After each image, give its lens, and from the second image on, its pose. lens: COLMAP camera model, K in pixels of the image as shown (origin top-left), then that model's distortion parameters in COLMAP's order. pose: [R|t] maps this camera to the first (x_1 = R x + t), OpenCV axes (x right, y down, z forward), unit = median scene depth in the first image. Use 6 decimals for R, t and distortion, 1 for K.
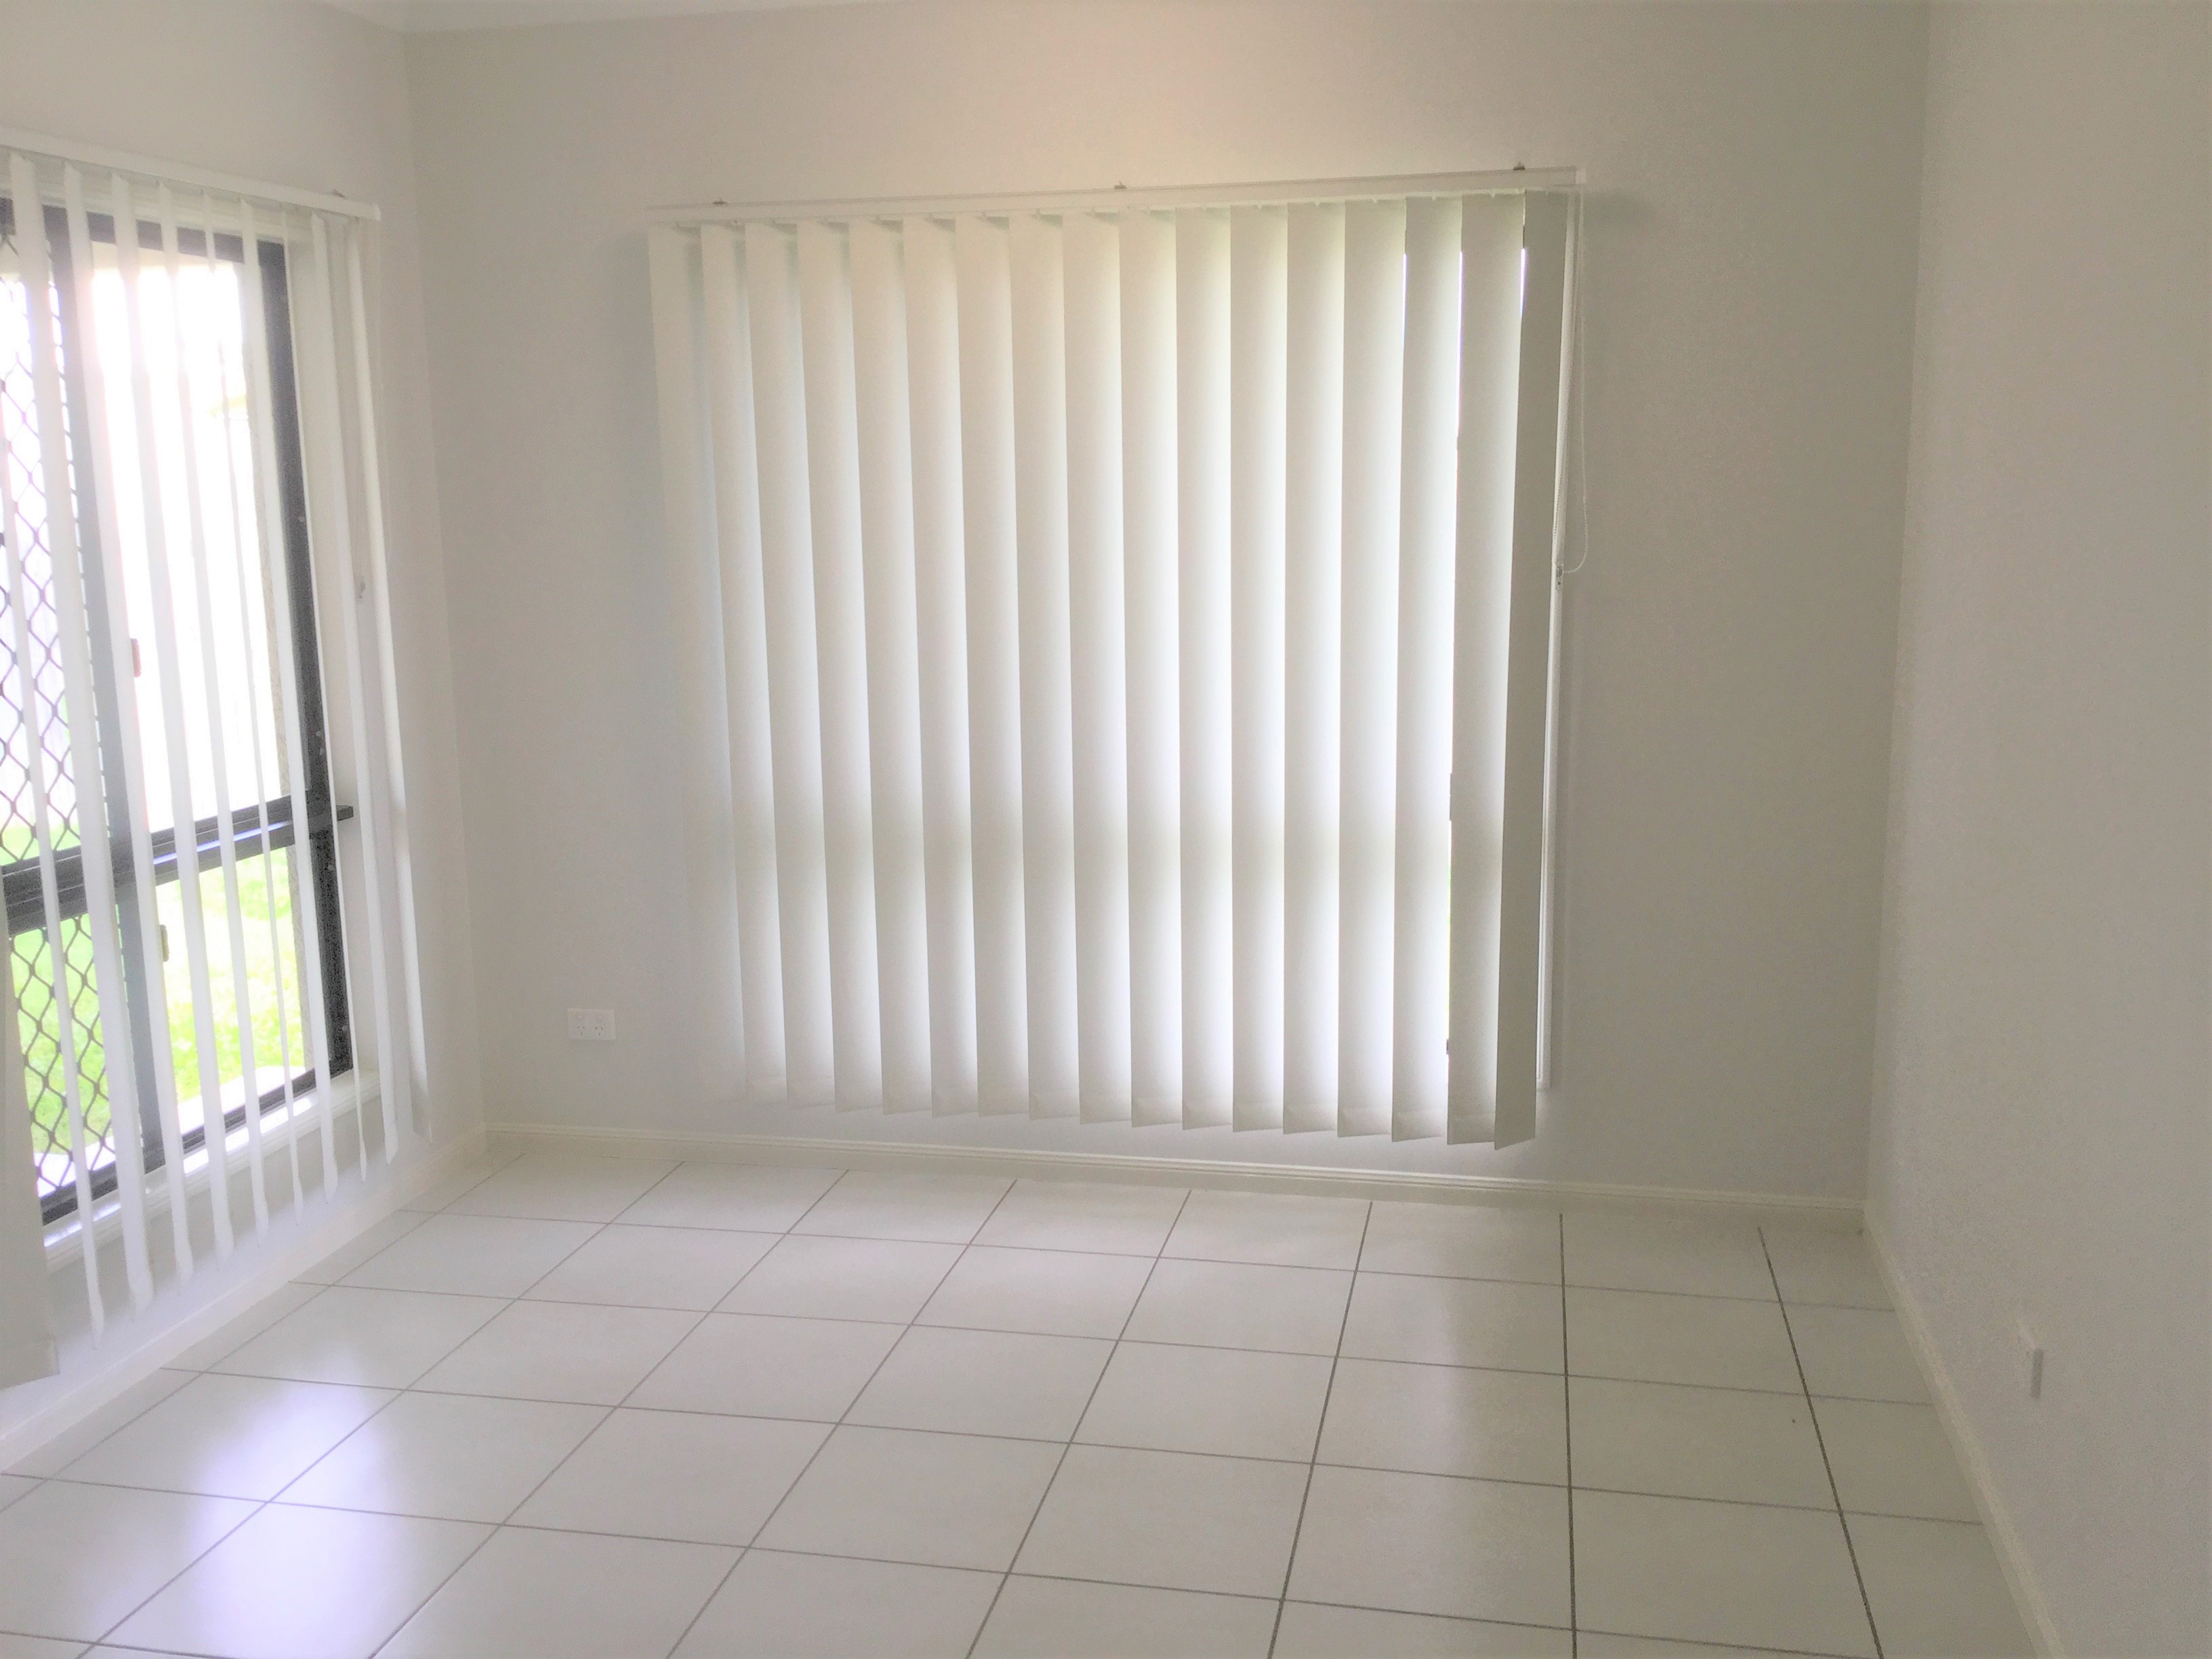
lens RADIAL K [[1992.3, 0, 1106.0], [0, 1992.3, 829.5], [0, 0, 1]] dist [-0.010703, -0.011439]
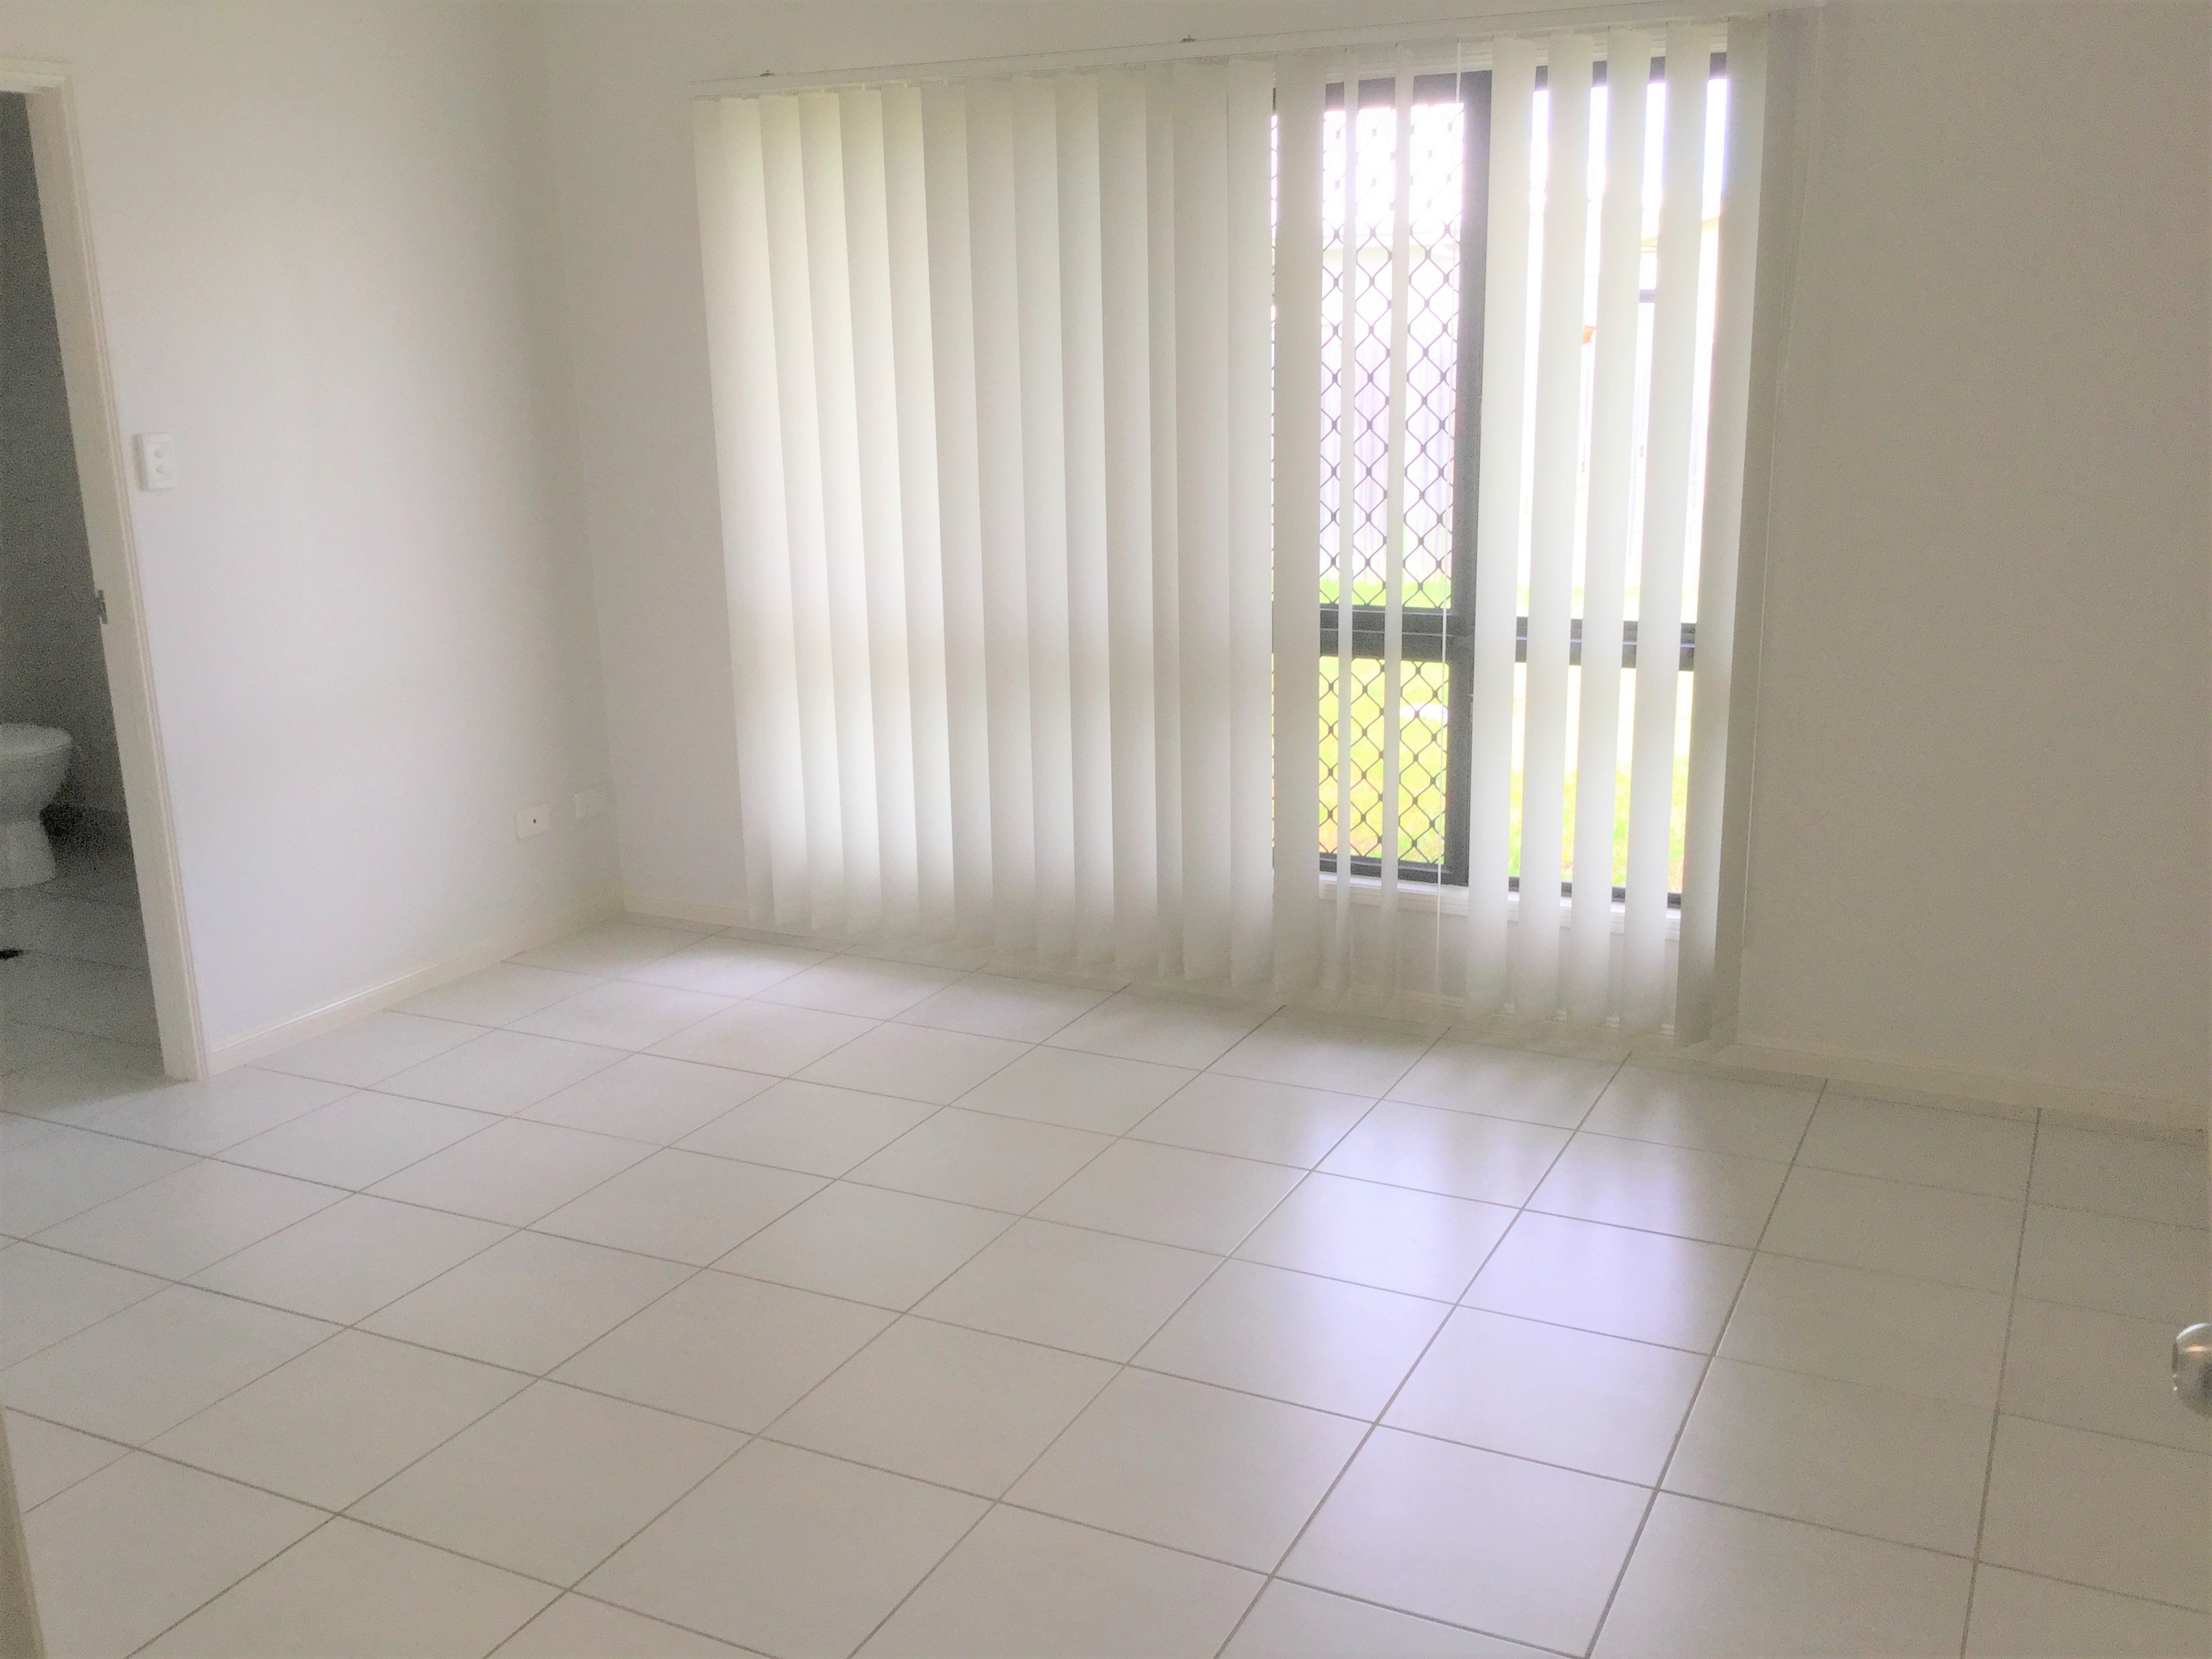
lens RADIAL K [[2089.6, 0, 1106.0], [0, 2089.6, 829.5], [0, 0, 1]] dist [-0.003194, -0.002922]
pose [[-0.239183, 0.269584, -0.932800, 0.756565], [-0.152230, 0.938393, 0.310234, -0.231131], [0.958967, 0.216203, -0.183409, 1.078515]]
